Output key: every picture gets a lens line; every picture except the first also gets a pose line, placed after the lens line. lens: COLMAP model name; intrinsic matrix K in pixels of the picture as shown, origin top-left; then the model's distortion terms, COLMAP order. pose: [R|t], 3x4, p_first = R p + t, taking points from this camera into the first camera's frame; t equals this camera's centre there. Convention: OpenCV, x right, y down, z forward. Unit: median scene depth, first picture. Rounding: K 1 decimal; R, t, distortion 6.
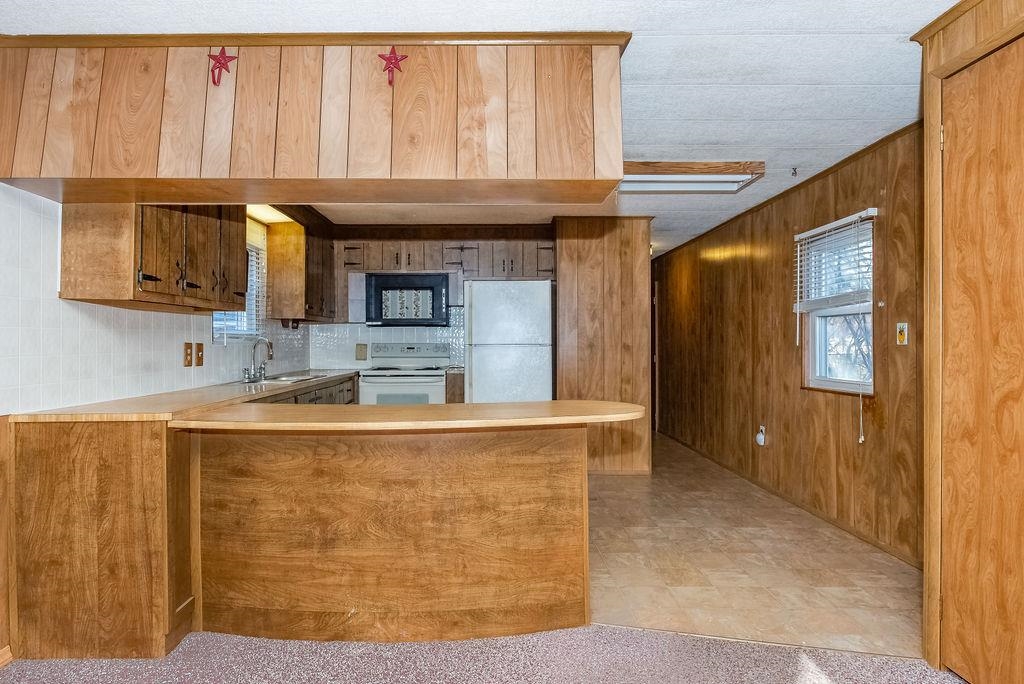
lens RADIAL K [[583.1, 0, 512.0], [0, 583.1, 342.0], [0, 0, 1]] dist [-0.004167, -0.000891]
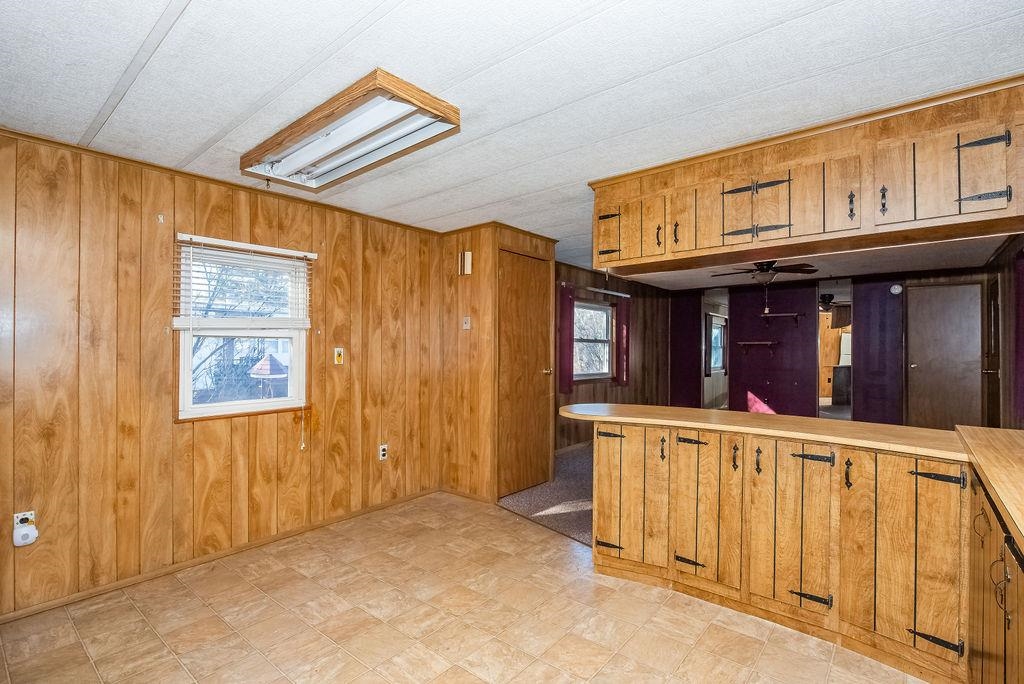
lens RADIAL K [[484.9, 0, 512.0], [0, 484.9, 342.0], [0, 0, 1]] dist [-0.000219, -0.000006]
pose [[-0.738733, 0.004565, 0.673983, -0.356949], [-0.001119, 0.999967, -0.007999, -0.033790], [-0.673998, -0.006663, -0.738703, 1.401530]]
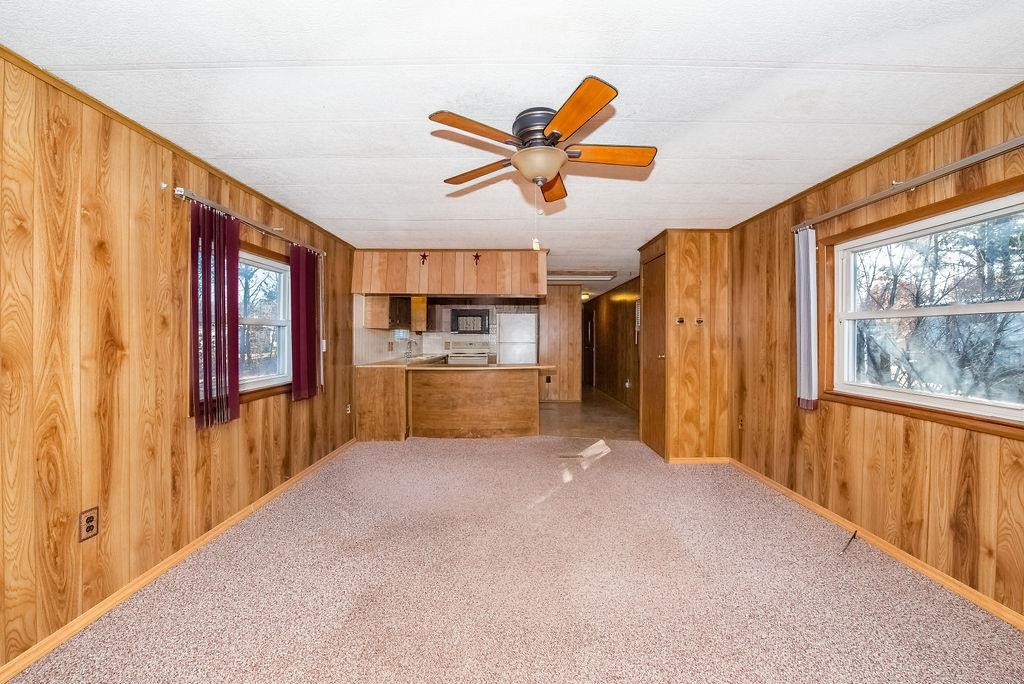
lens RADIAL K [[419.7, 0, 512.0], [0, 419.7, 342.0], [0, 0, 1]] dist [0.000204, 0.000004]
pose [[0.999339, 0.004014, -0.036133, 0.036140], [-0.003676, 0.999949, 0.009408, -0.013033], [0.036169, -0.009269, 0.999303, -0.610234]]
